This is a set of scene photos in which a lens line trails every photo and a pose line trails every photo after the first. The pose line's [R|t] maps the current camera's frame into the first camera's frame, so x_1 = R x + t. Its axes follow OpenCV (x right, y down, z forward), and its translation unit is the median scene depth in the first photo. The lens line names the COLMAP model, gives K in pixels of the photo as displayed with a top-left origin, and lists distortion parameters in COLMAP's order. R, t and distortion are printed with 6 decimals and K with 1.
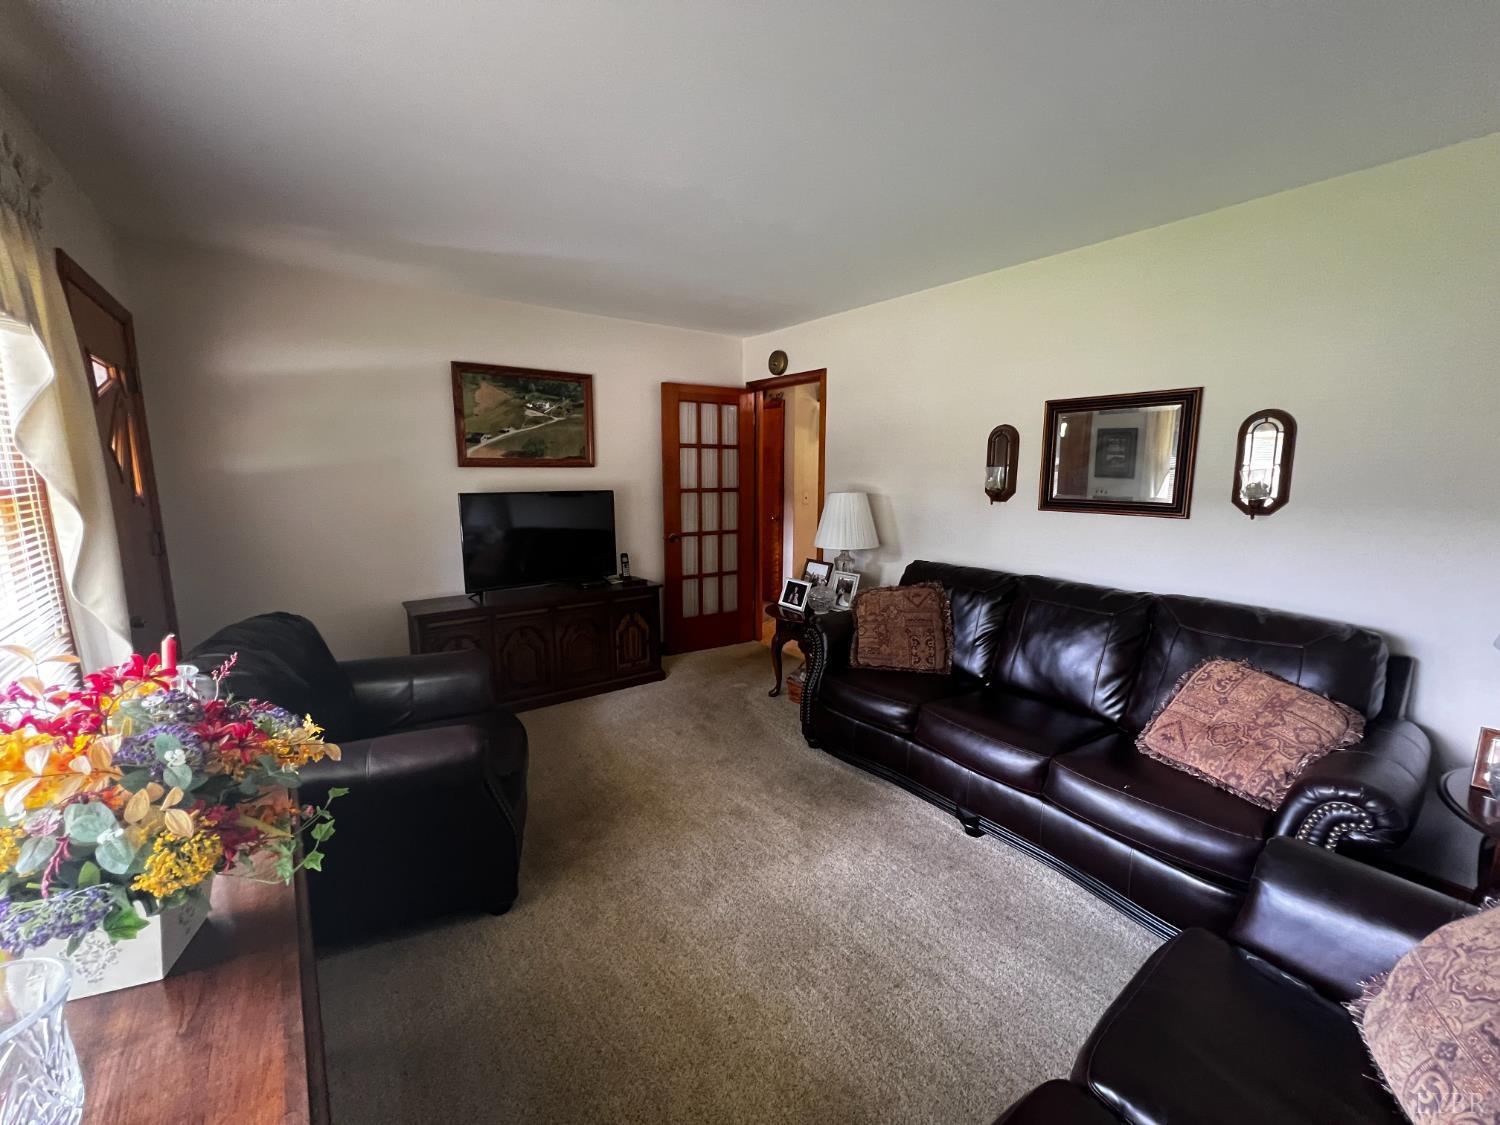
lens RADIAL K [[600.0, 0, 746.5], [0, 600.0, 560.1], [0, 0, 1]] dist [-0.002140, 0.000717]
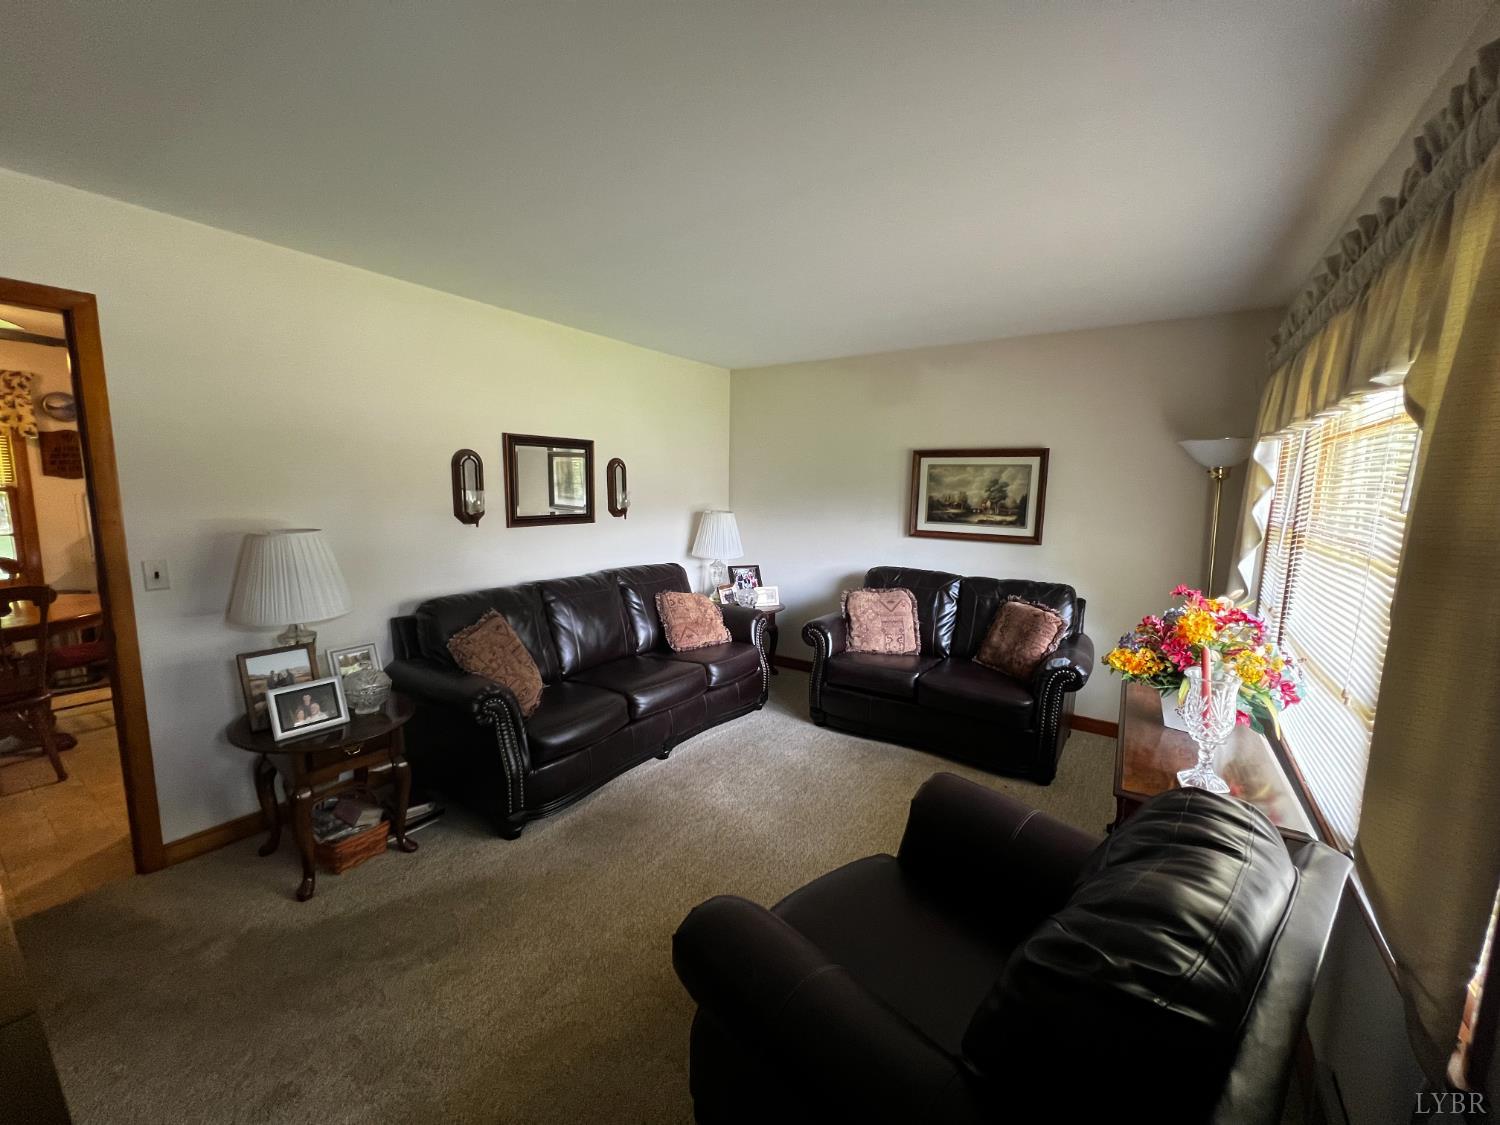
lens RADIAL K [[600.0, 0, 743.6], [0, 600.0, 563.8], [0, 0, 1]] dist [-0.002140, 0.000717]
pose [[-0.323527, -0.126839, 0.937679, -0.762319], [0.138011, 0.974052, 0.179377, -0.163891], [-0.936100, 0.187443, -0.297627, 0.955202]]
